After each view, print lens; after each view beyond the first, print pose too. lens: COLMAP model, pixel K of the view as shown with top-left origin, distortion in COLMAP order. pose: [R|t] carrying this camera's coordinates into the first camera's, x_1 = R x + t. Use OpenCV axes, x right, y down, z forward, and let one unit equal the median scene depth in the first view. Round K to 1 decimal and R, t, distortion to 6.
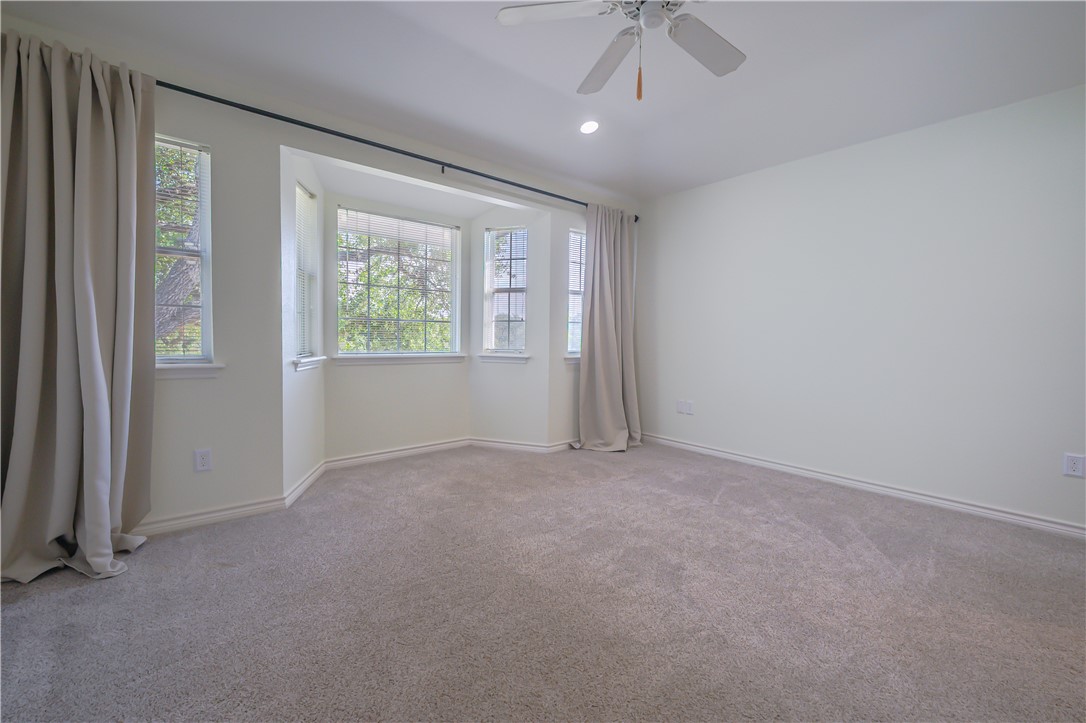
lens RADIAL K [[444.1, 0, 543.3], [0, 444.1, 354.9], [0, 0, 1]] dist [-0.000704, 0.000013]
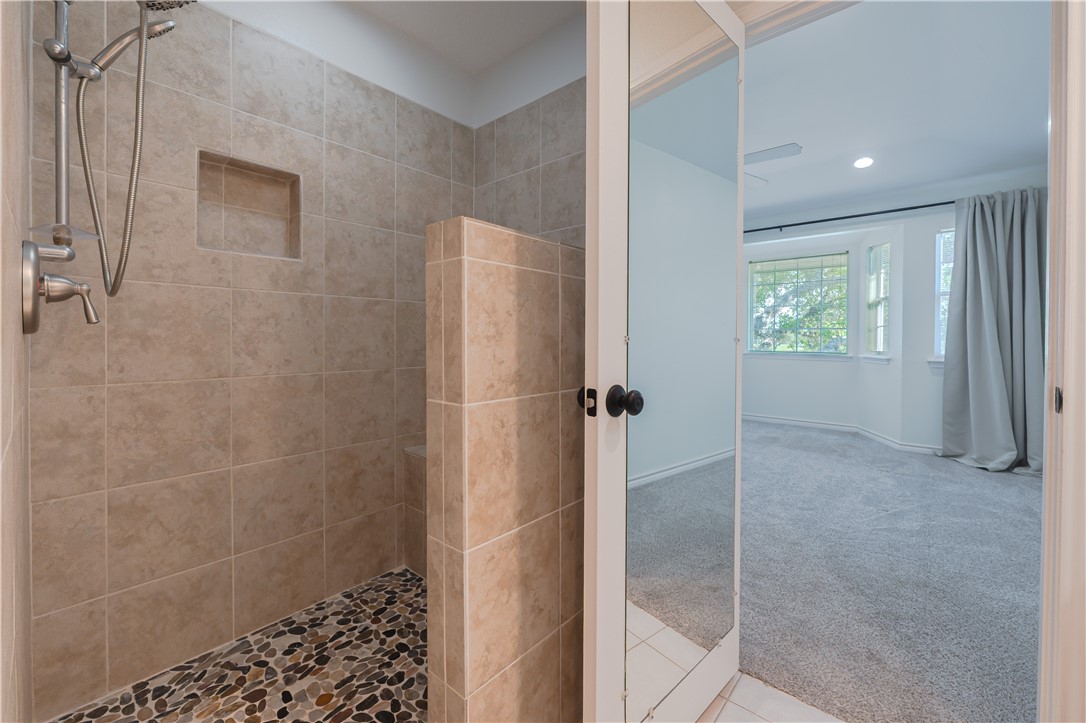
lens RADIAL K [[467.6, 0, 564.5], [0, 467.6, 336.7], [0, 0, 1]] dist [-0.001102, 0.000138]
pose [[0.173441, -0.011438, -0.984778, 1.155972], [-0.042884, 0.998896, -0.019155, 0.009477], [0.983910, 0.045553, 0.172759, 0.018595]]
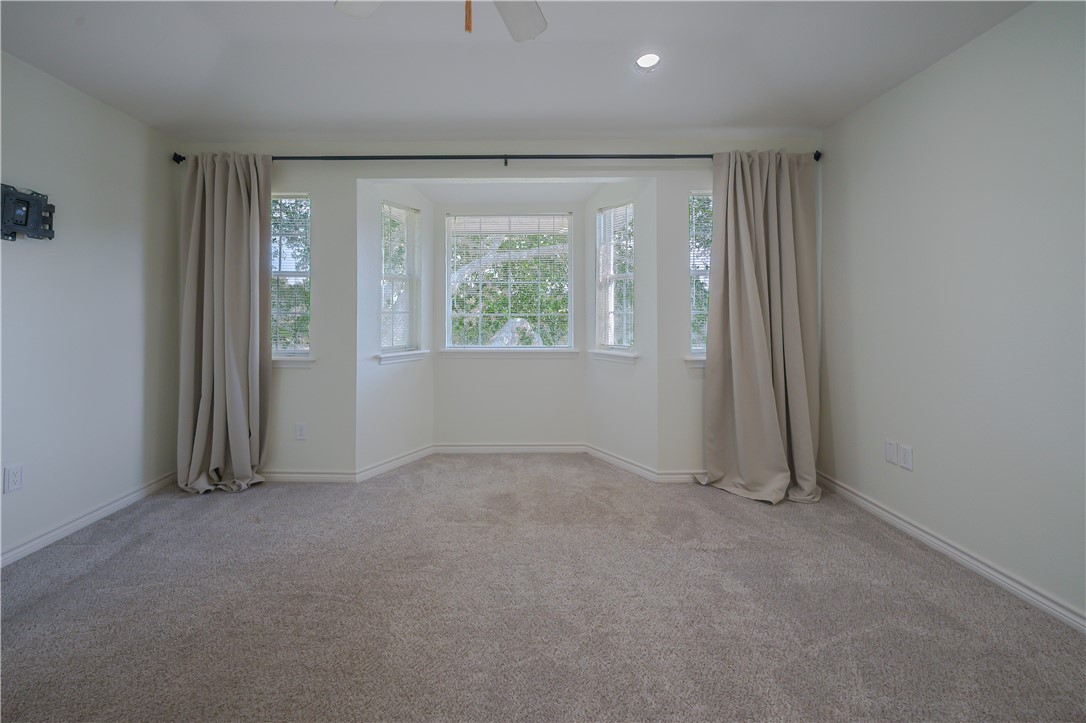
lens RADIAL K [[447.5, 0, 541.2], [0, 447.5, 312.4], [0, 0, 1]] dist [-0.001503, -0.000202]
pose [[0.764089, -0.016409, -0.644902, 0.437892], [-0.015961, 0.998890, -0.044327, -0.044766], [0.644913, 0.044164, 0.762979, 0.310010]]
